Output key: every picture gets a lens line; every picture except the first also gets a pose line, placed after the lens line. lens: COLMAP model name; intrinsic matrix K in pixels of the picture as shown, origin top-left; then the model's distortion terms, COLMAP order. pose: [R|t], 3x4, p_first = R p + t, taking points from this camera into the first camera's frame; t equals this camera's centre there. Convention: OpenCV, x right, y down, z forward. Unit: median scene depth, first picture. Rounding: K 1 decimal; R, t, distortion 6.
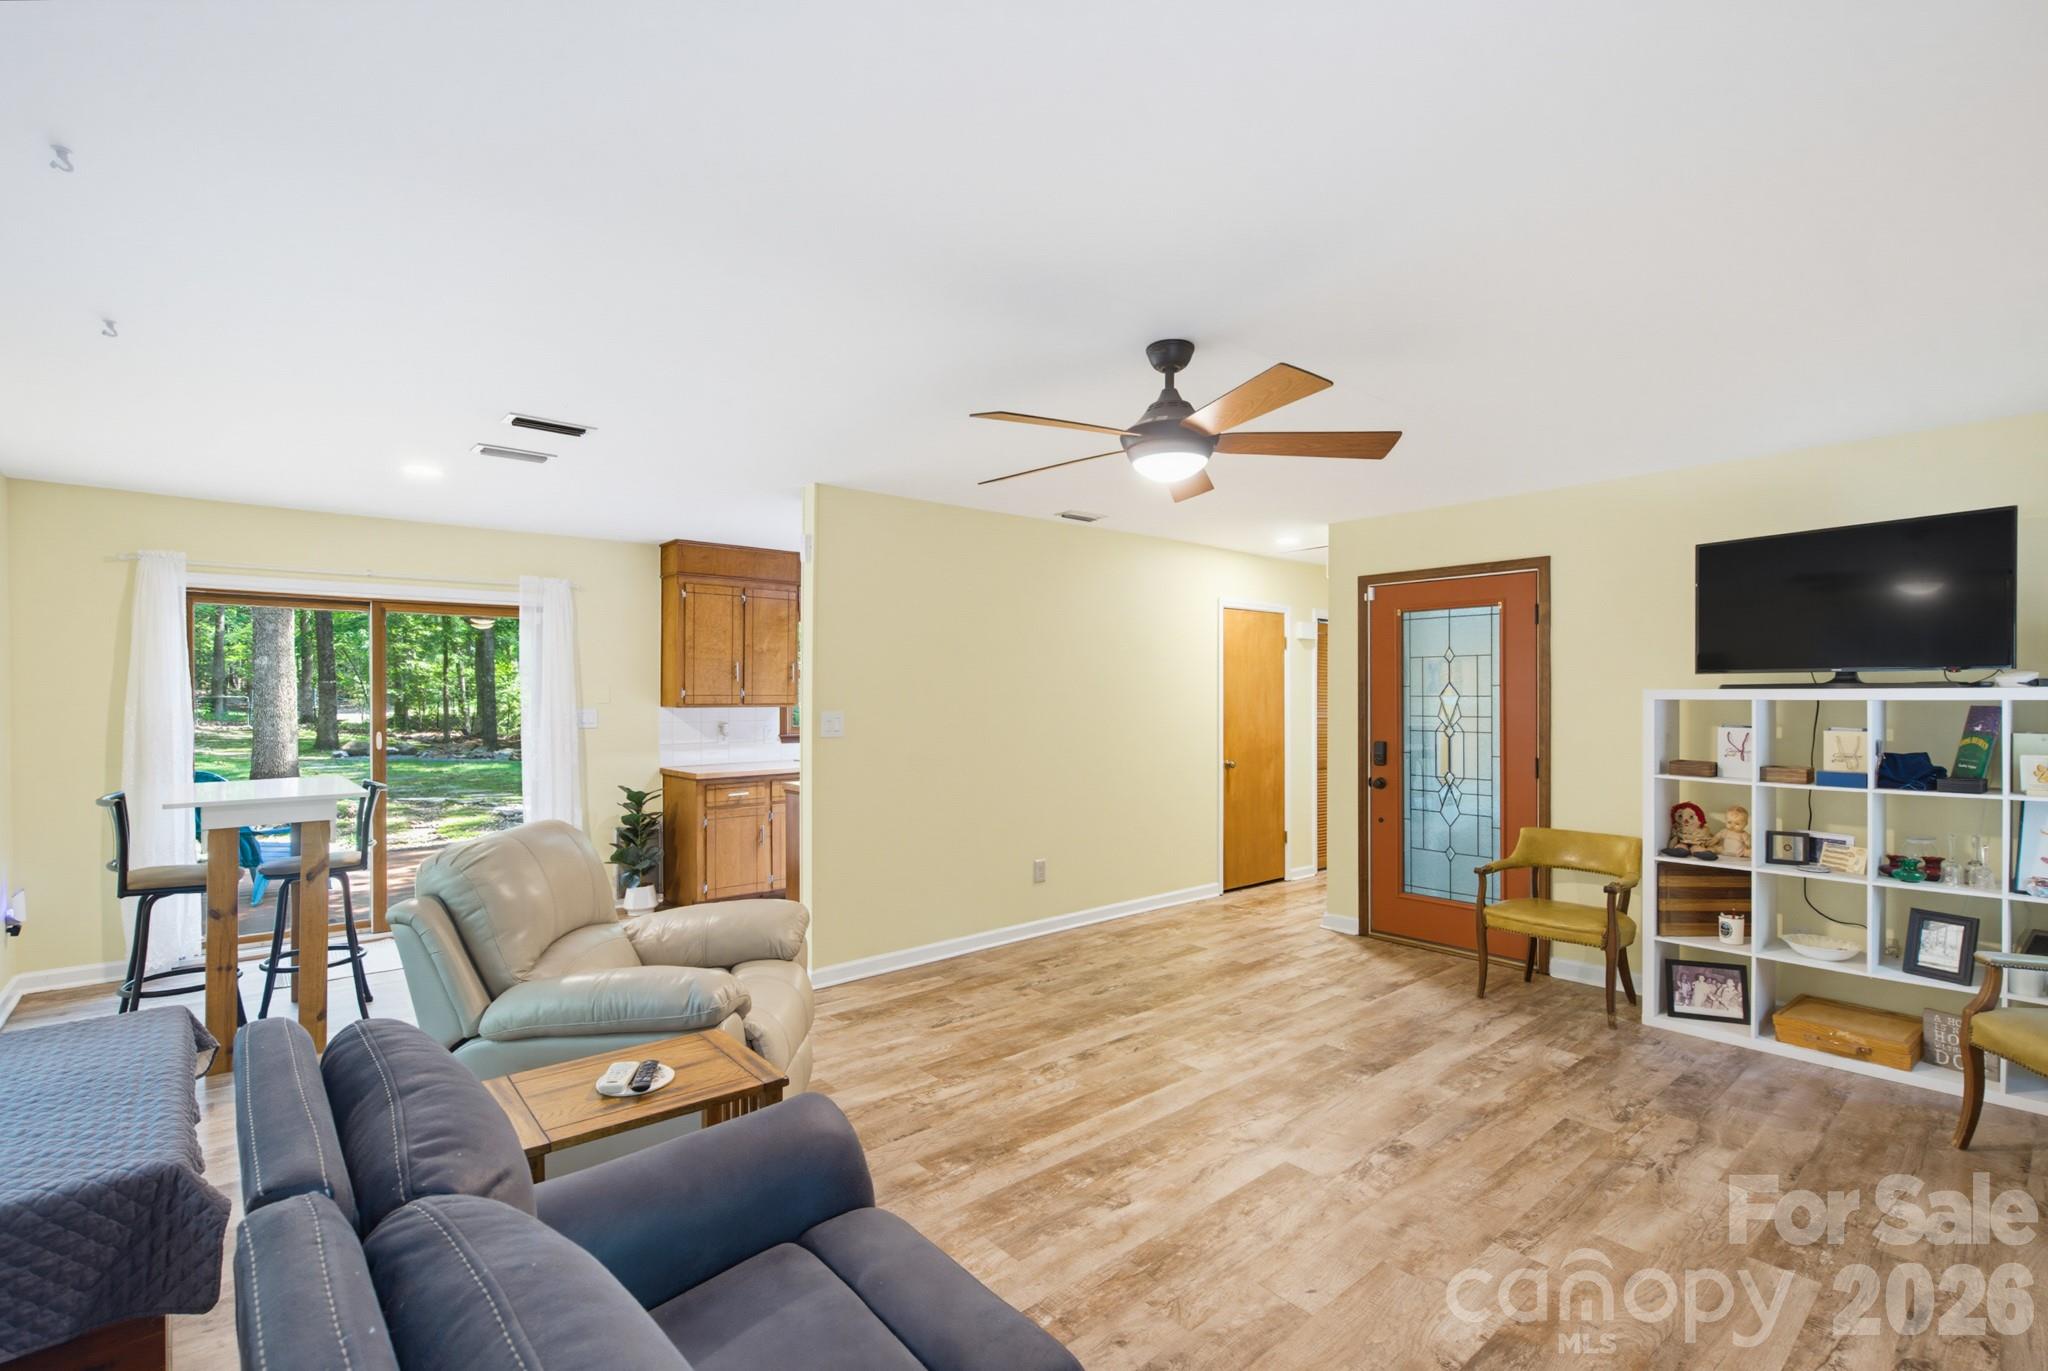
lens RADIAL K [[939.6, 0, 1031.1], [0, 939.6, 689.1], [0, 0, 1]] dist [0.005041, -0.001605]
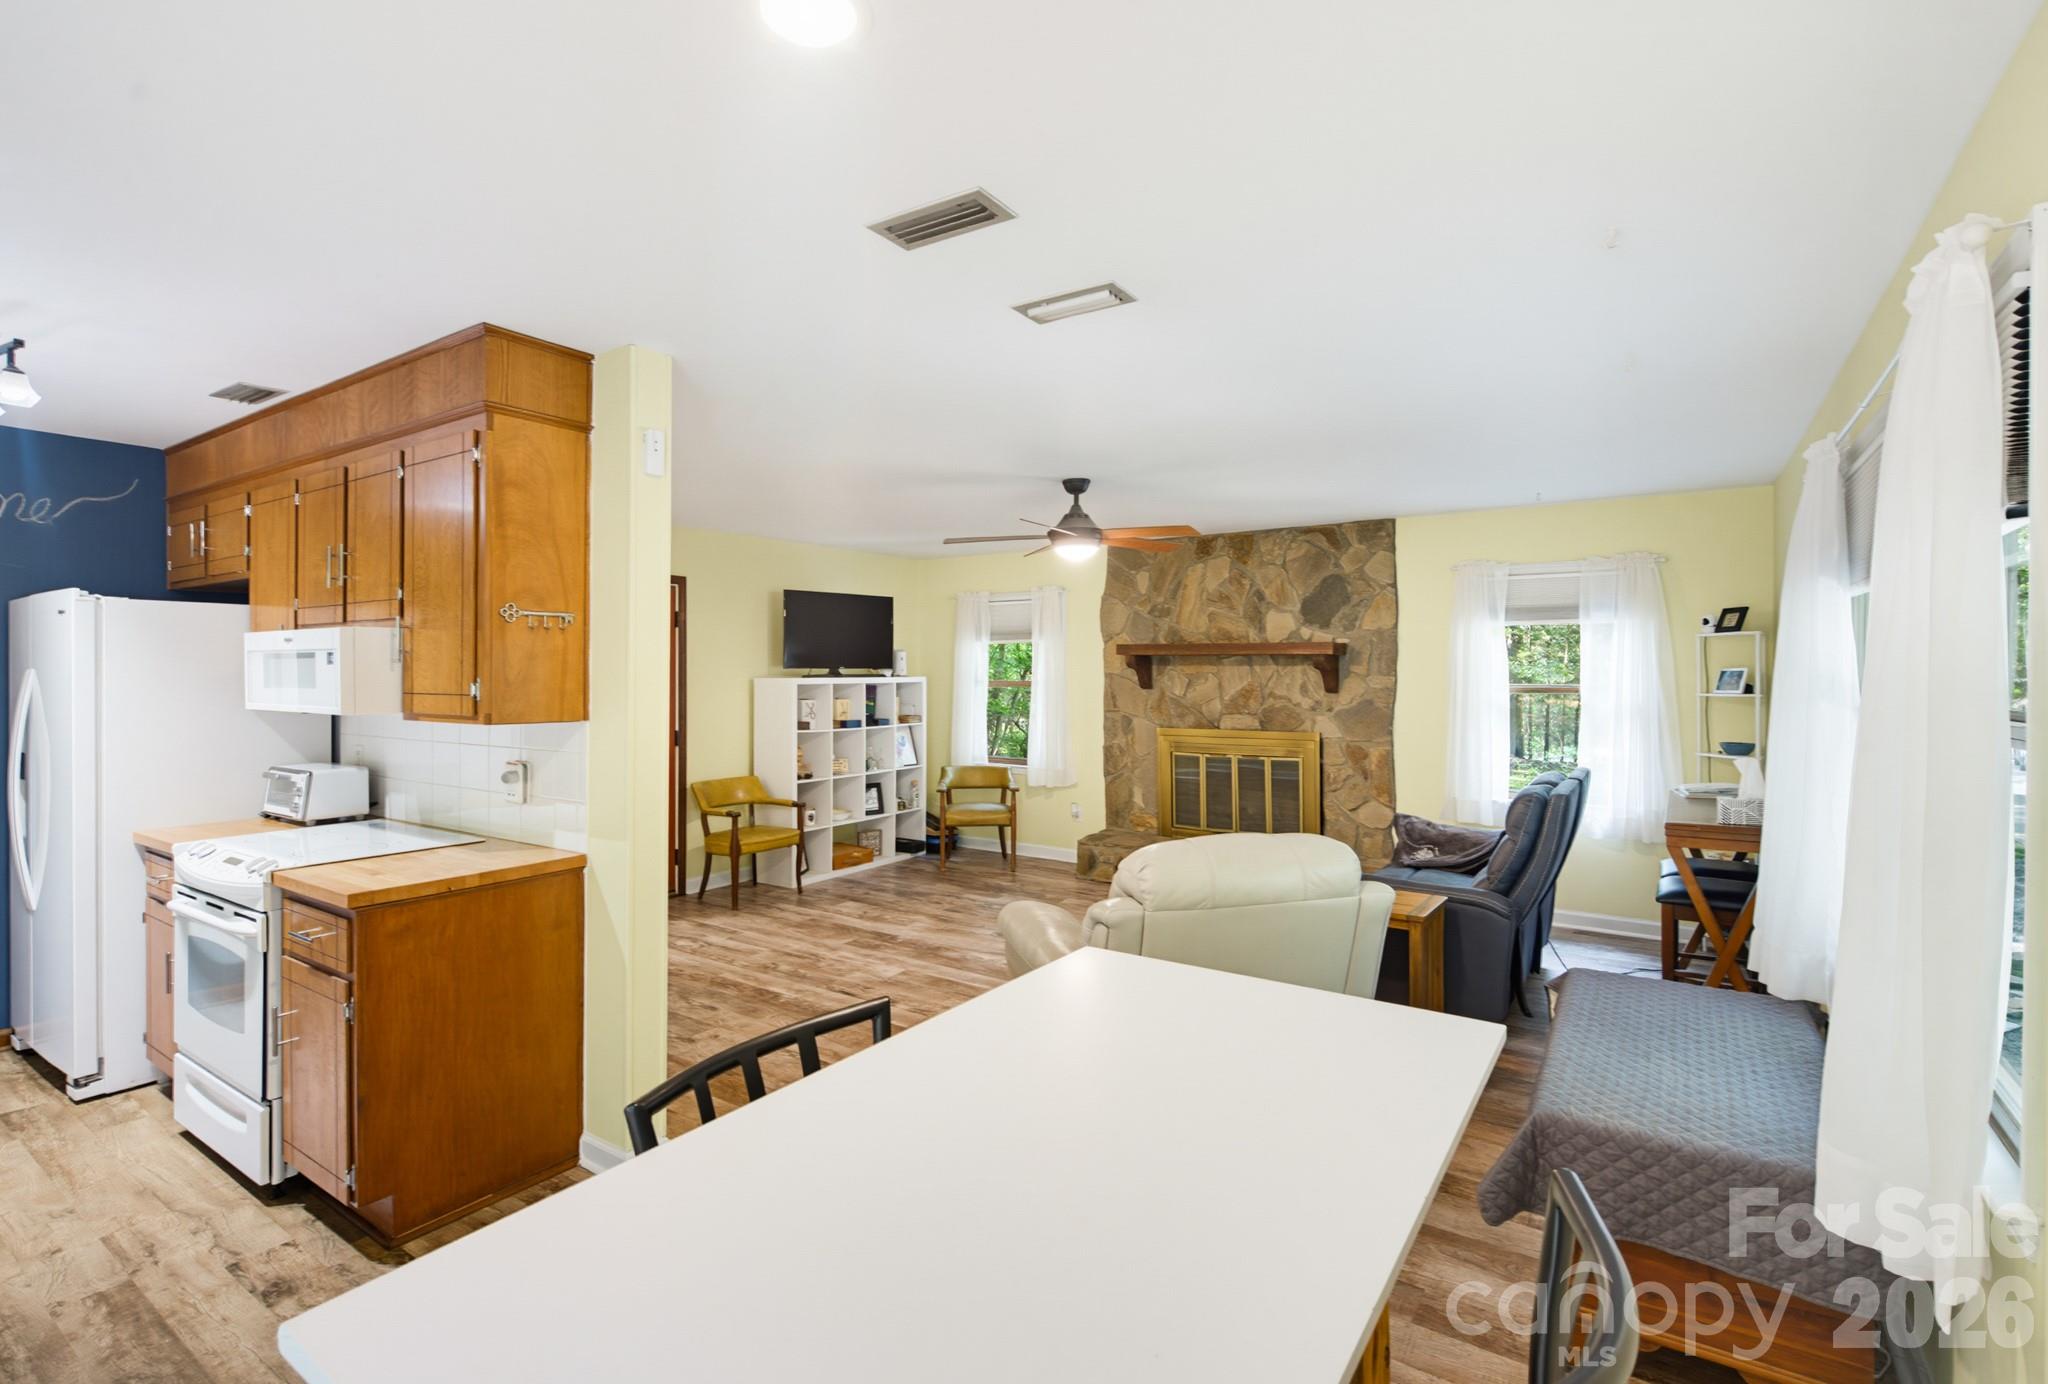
lens RADIAL K [[939.6, 0, 985.2], [0, 939.6, 683.0], [0, 0, 1]] dist [0.005041, -0.001605]
pose [[-0.221903, -0.009429, 0.975023, -1.108673], [-0.004816, 0.999952, 0.008574, -0.007885], [-0.975057, -0.002793, -0.221938, 1.174563]]
